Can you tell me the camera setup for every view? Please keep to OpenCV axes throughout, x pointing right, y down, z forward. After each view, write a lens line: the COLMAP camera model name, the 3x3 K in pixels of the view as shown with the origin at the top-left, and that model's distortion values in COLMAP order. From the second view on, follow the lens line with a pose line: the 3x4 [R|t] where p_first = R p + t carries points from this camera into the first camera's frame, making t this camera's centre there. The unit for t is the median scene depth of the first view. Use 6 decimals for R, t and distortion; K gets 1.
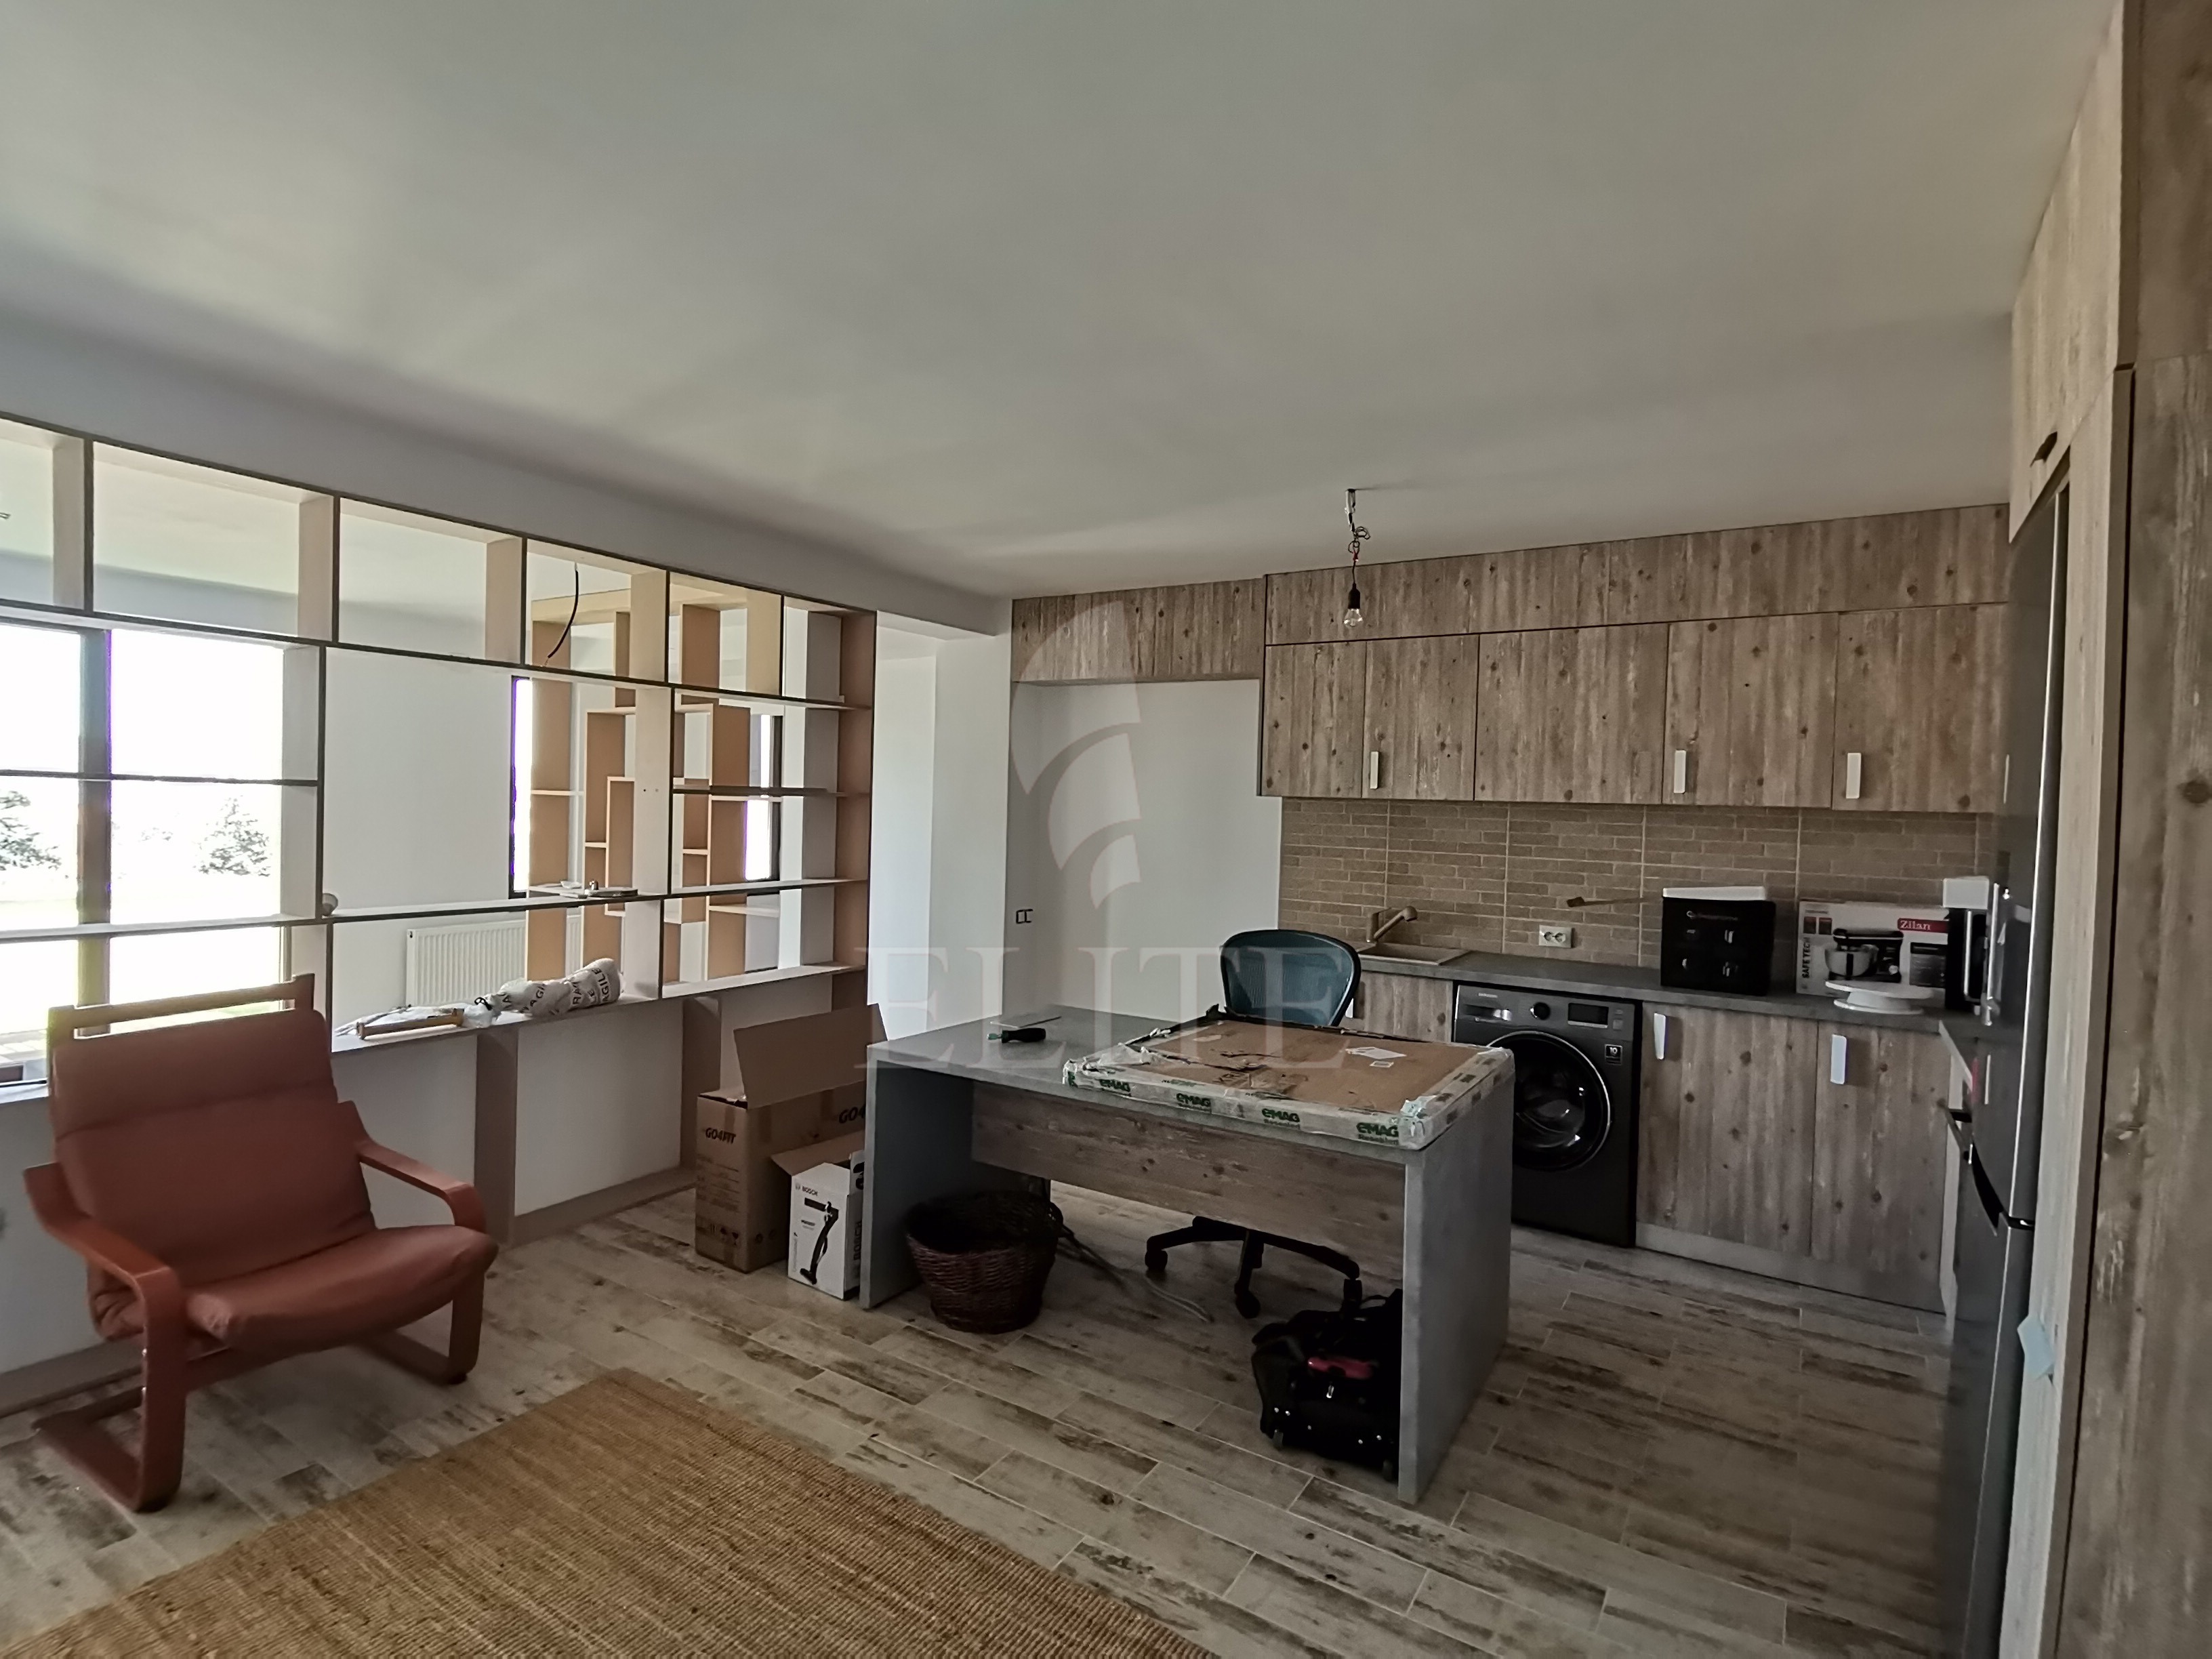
lens RADIAL K [[1087.2, 0, 1083.4], [0, 1087.2, 821.8], [0, 0, 1]] dist [0.008773, -0.014977]
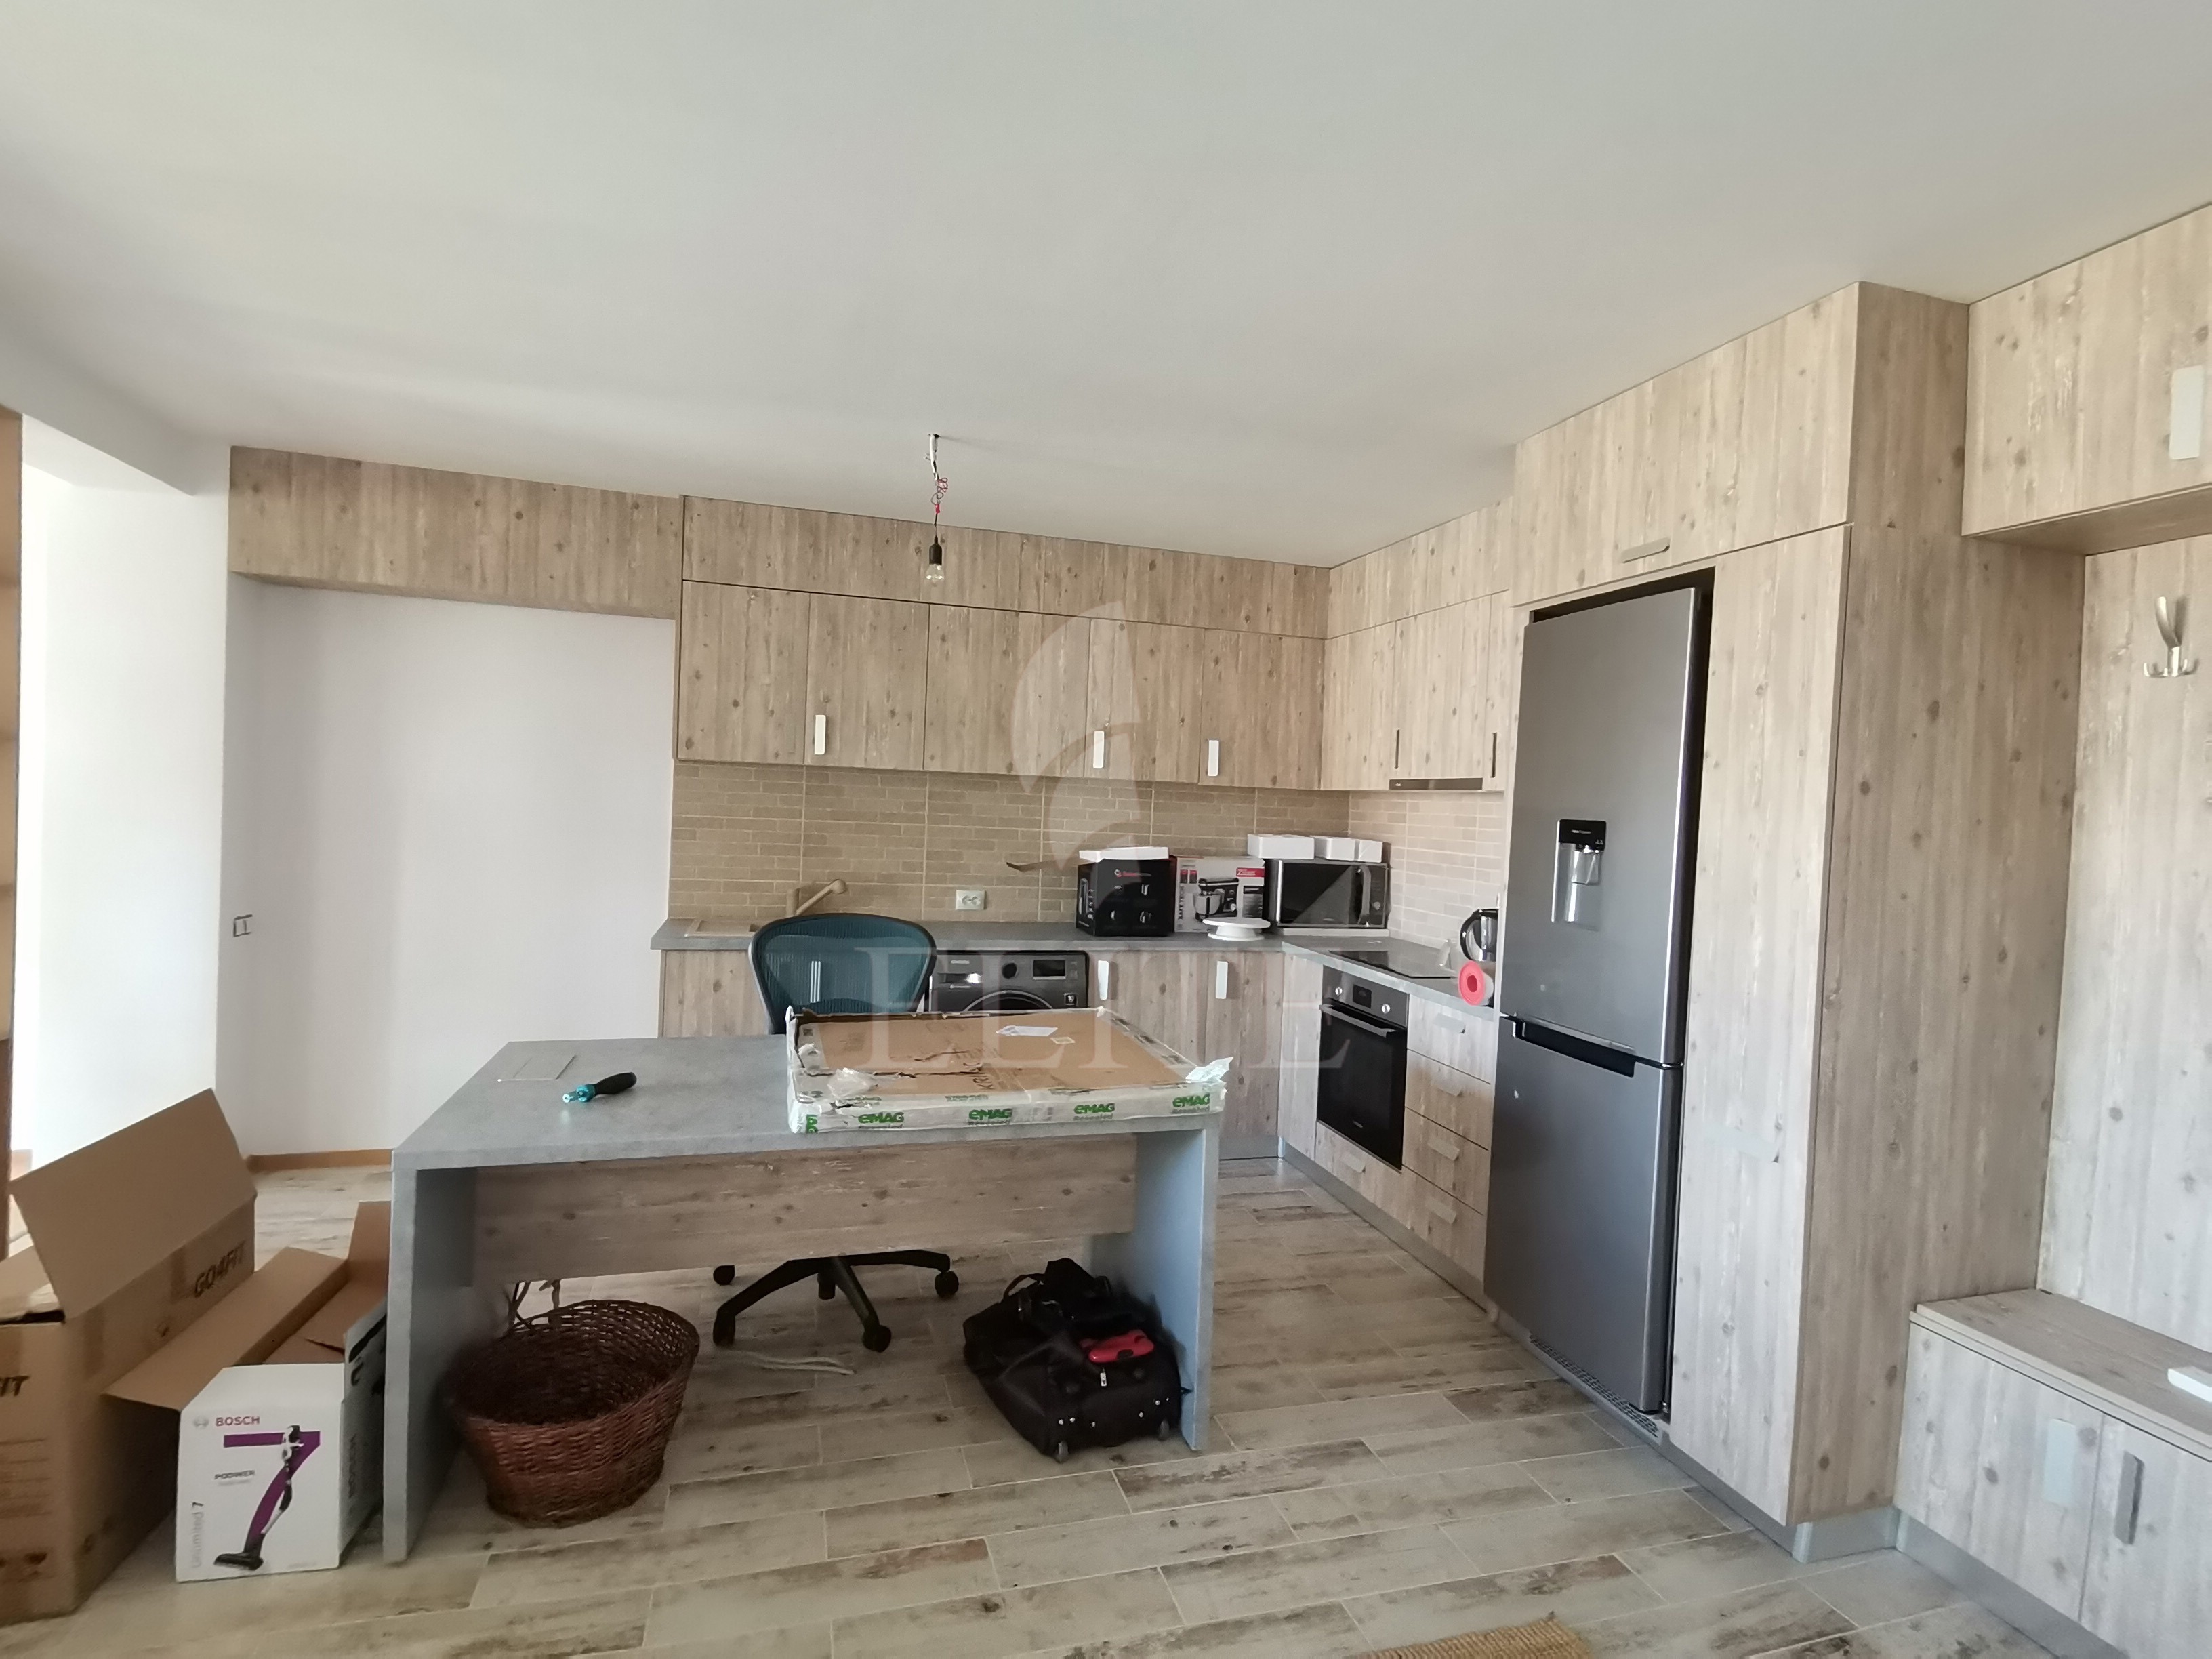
lens RADIAL K [[1087.2, 0, 1104.4], [0, 1087.2, 827.0], [0, 0, 1]] dist [0.008773, -0.014977]
pose [[0.657733, -0.017531, 0.753047, -0.348354], [-0.011851, 0.999365, 0.033616, -0.003555], [-0.753158, -0.031034, 0.657107, 0.259470]]
